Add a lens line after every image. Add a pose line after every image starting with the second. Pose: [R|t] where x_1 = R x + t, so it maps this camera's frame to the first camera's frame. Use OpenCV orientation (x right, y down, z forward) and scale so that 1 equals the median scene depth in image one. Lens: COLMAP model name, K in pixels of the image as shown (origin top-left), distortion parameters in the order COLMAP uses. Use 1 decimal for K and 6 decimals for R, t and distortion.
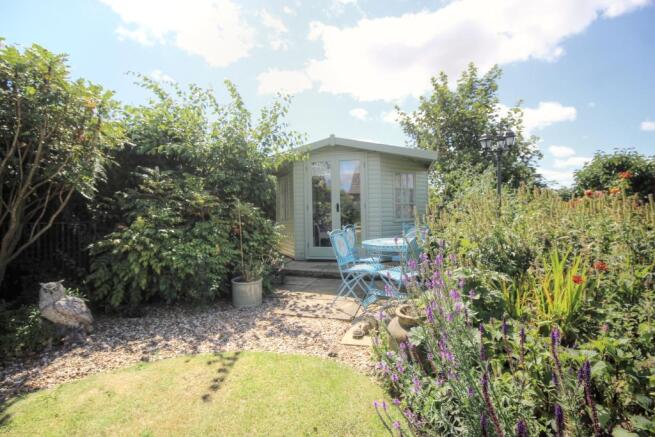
lens RADIAL K [[306.8, 0, 326.9], [0, 306.8, 212.2], [0, 0, 1]] dist [-0.001888, -0.000178]
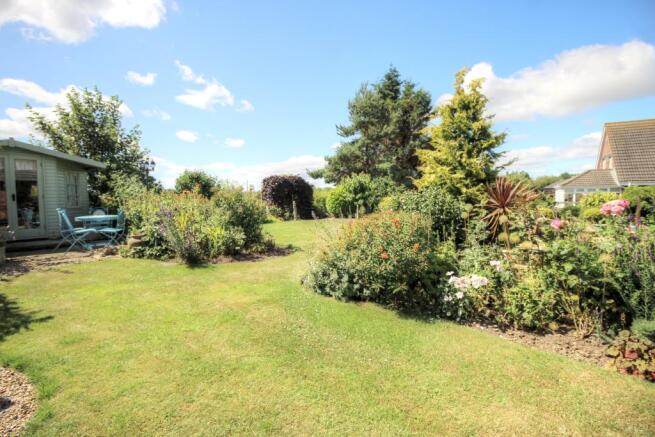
lens RADIAL K [[306.8, 0, 326.9], [0, 306.8, 212.2], [0, 0, 1]] dist [-0.001888, -0.000178]
pose [[0.397547, -0.025658, 0.917223, -0.512337], [0.014898, 0.999658, 0.021507, 0.031384], [-0.917461, 0.005115, 0.397793, -0.539209]]
